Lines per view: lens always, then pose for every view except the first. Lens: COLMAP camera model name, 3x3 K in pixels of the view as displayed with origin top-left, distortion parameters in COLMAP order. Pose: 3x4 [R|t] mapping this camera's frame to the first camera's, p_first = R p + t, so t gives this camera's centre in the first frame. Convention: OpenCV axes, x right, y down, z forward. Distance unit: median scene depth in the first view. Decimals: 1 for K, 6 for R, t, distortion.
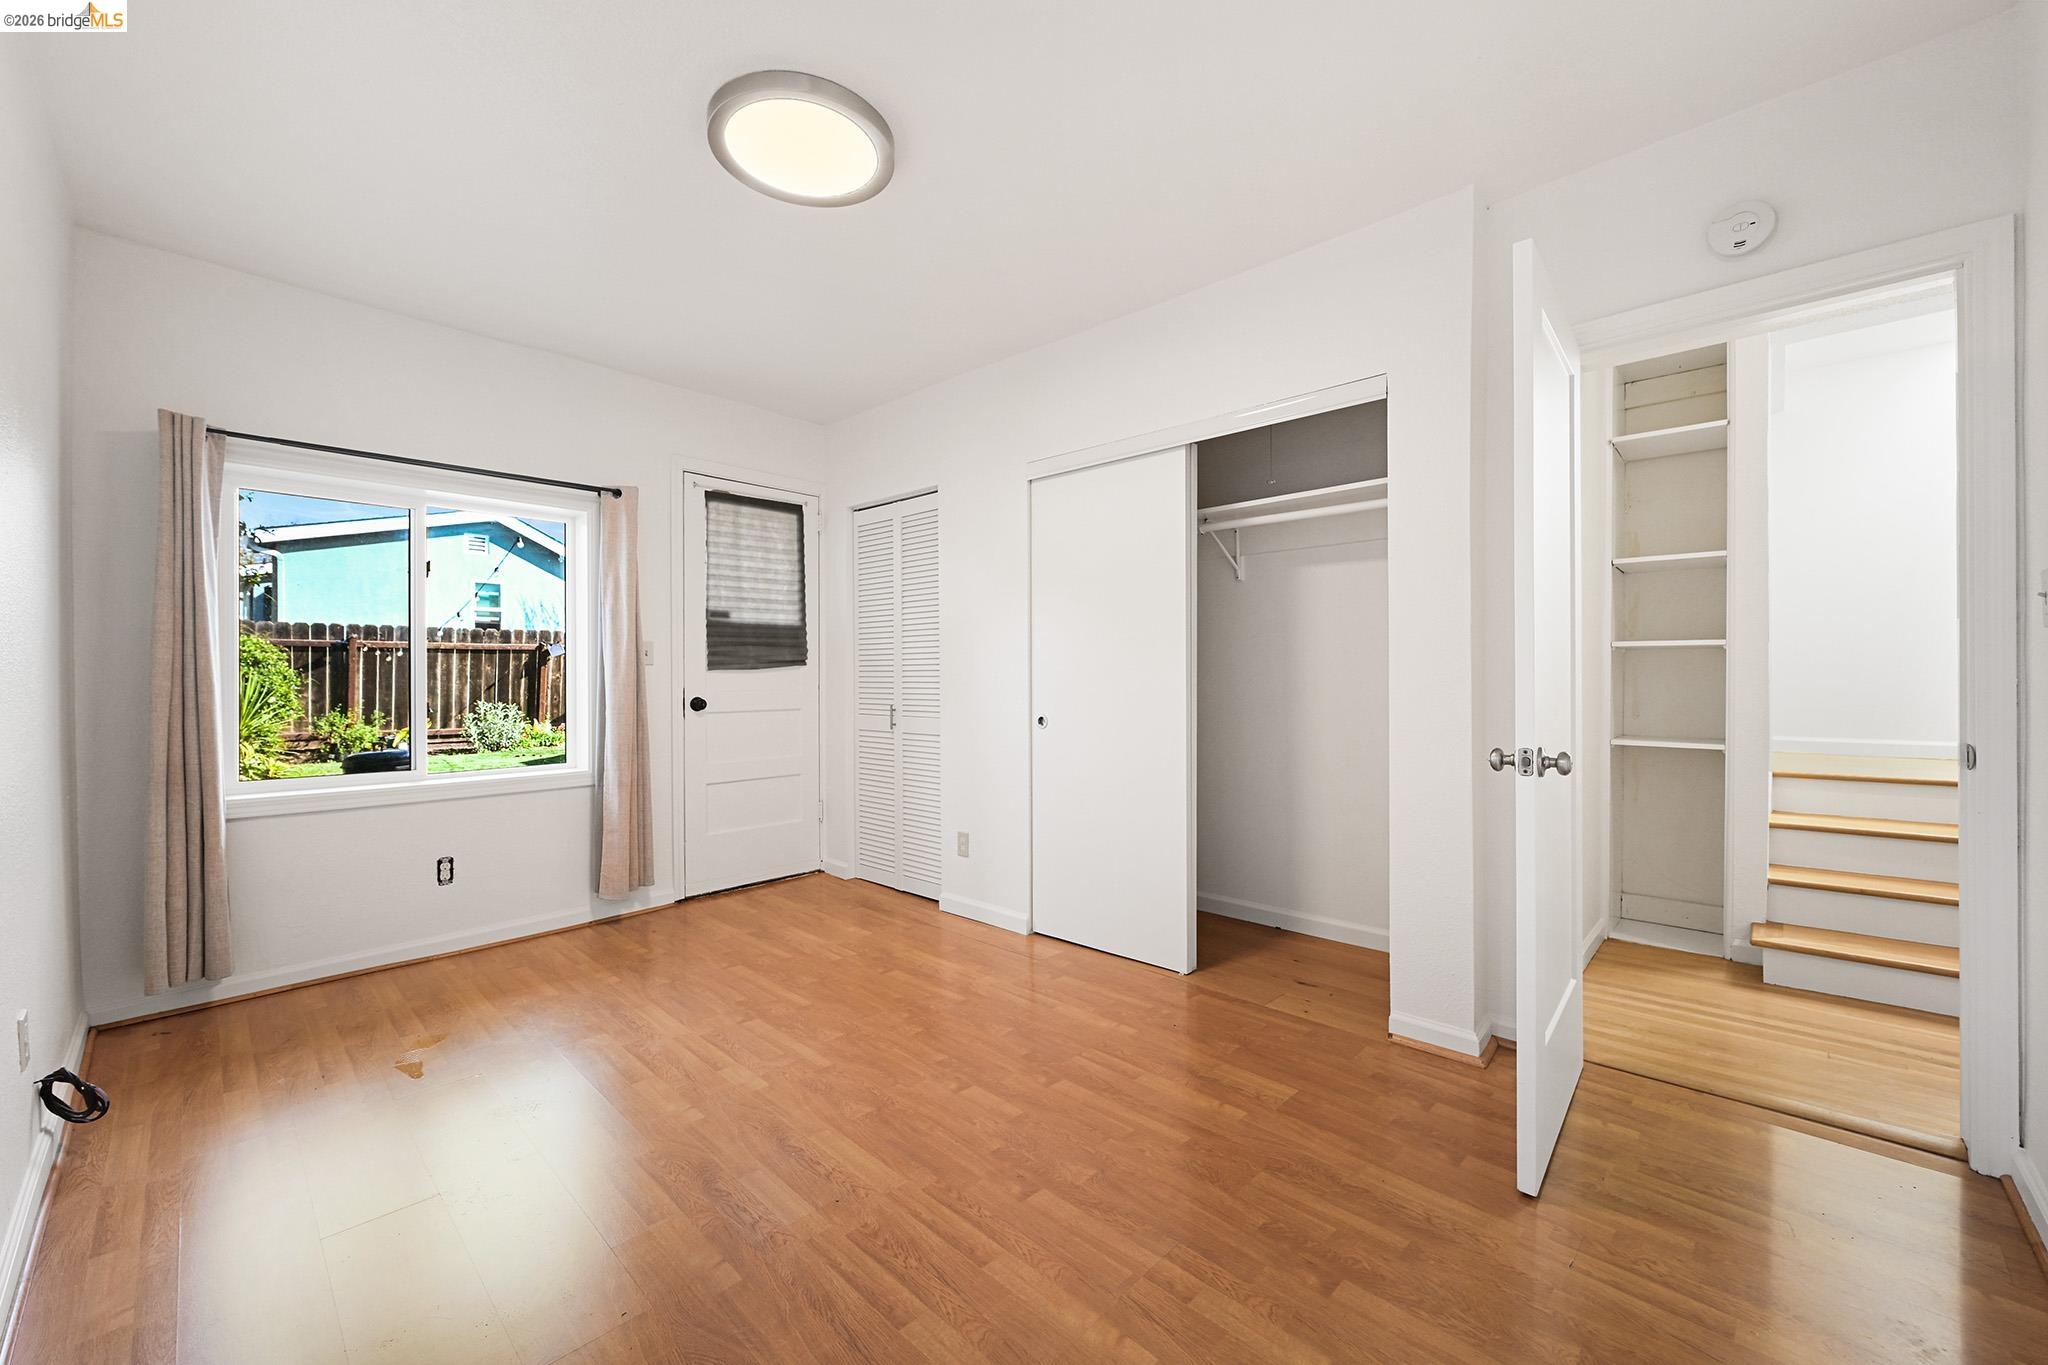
lens RADIAL K [[803.7, 0, 1014.2], [0, 803.7, 678.0], [0, 0, 1]] dist [-0.000109, -0.000018]
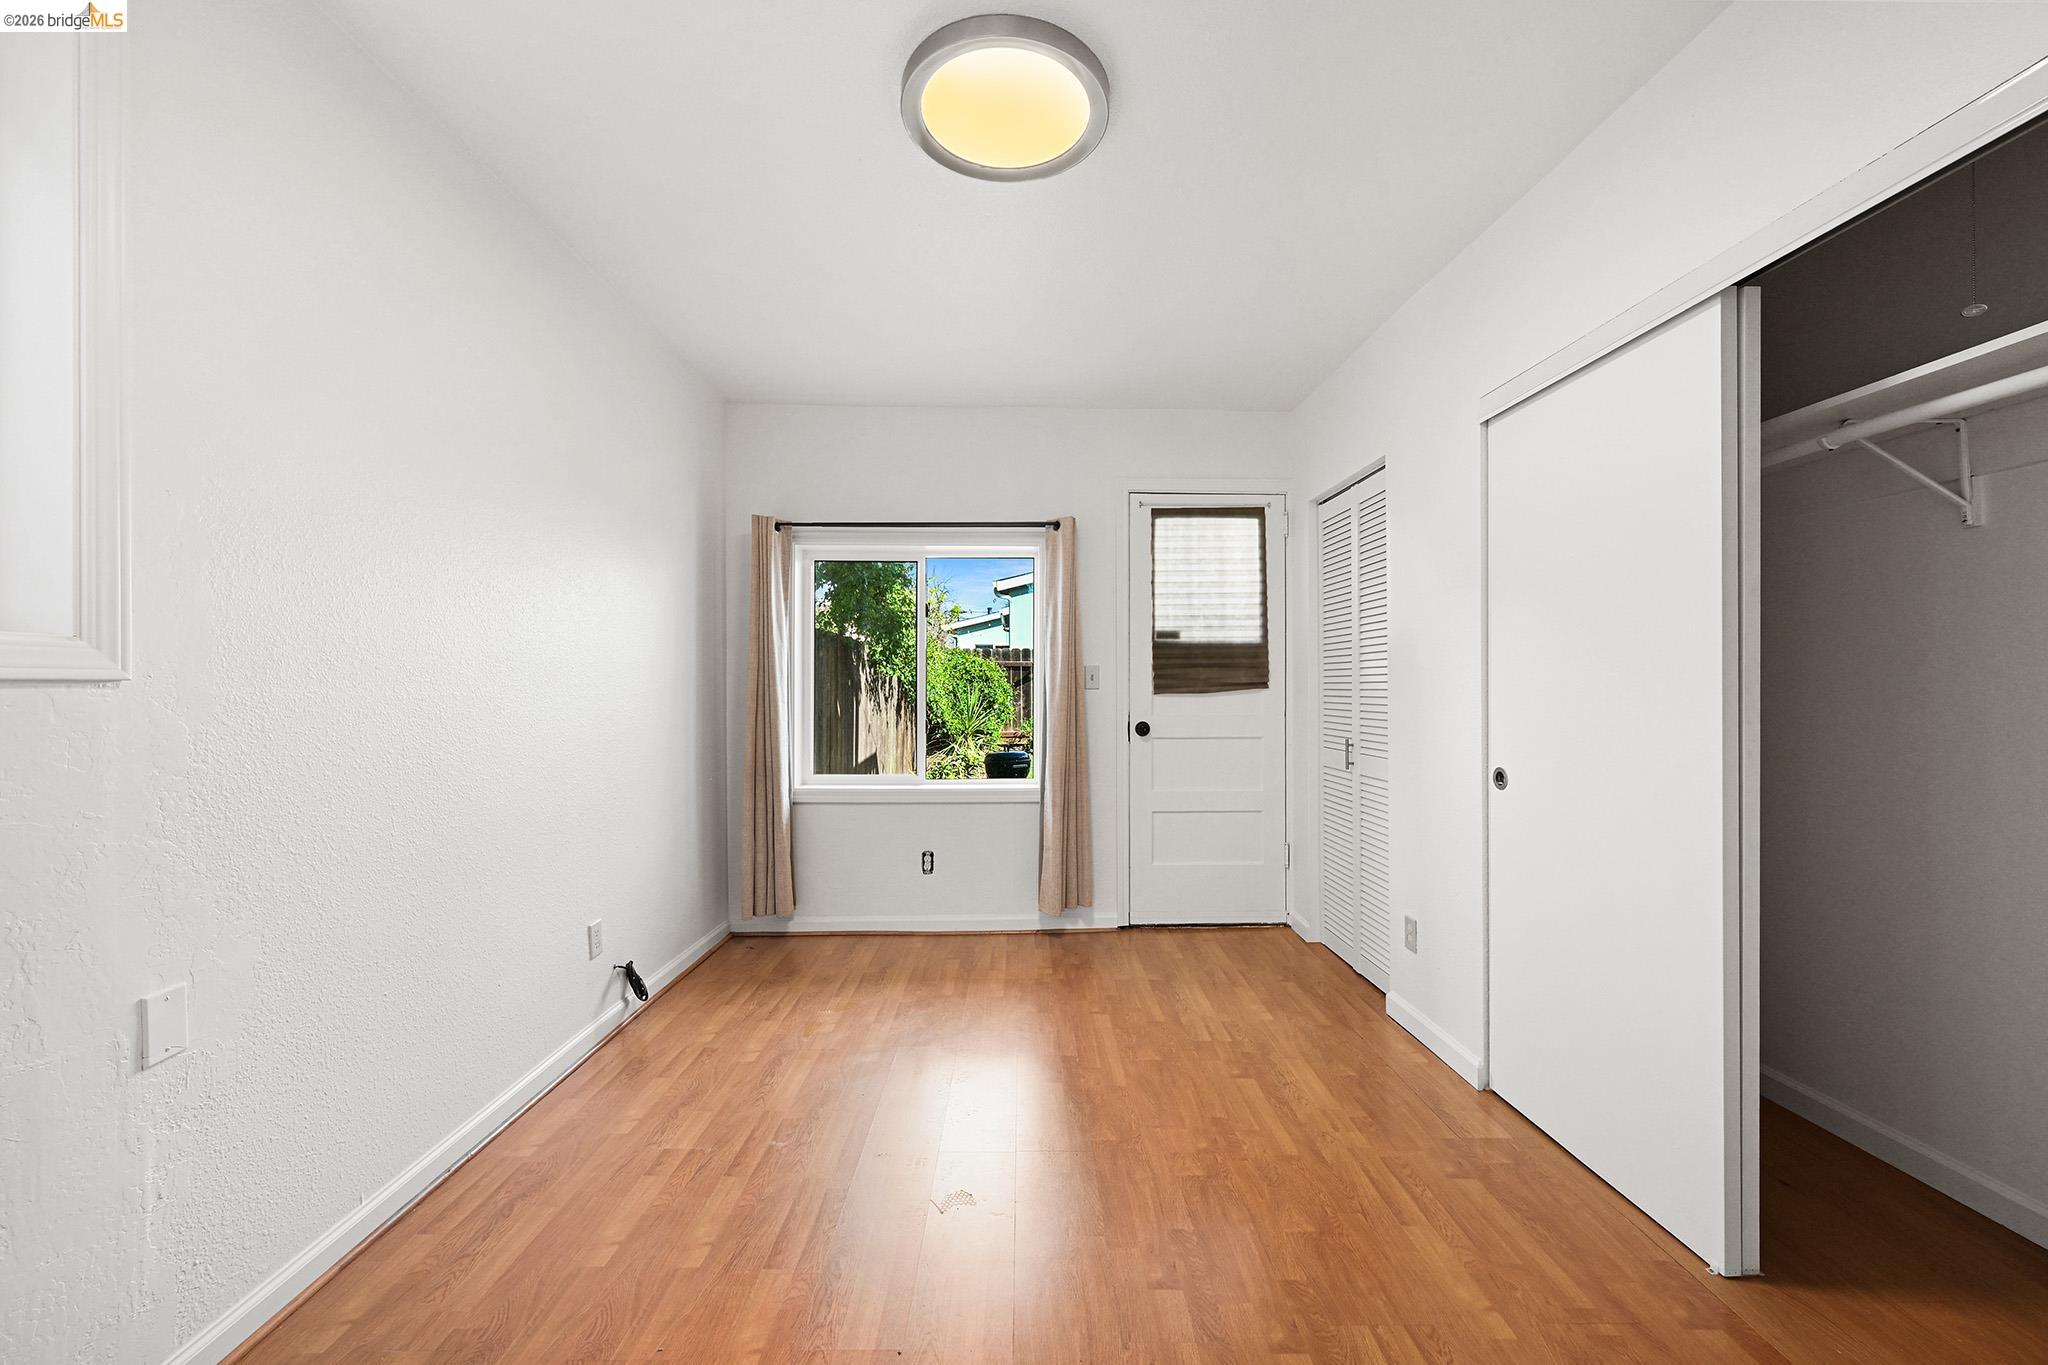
lens RADIAL K [[803.7, 0, 1024.0], [0, 803.7, 687.0], [0, 0, 1]] dist [-0.000109, -0.000018]
pose [[0.705747, 0.003612, -0.708455, 0.188590], [-0.004609, 0.999989, 0.000506, -0.017266], [0.708449, 0.002908, 0.705756, 0.205290]]
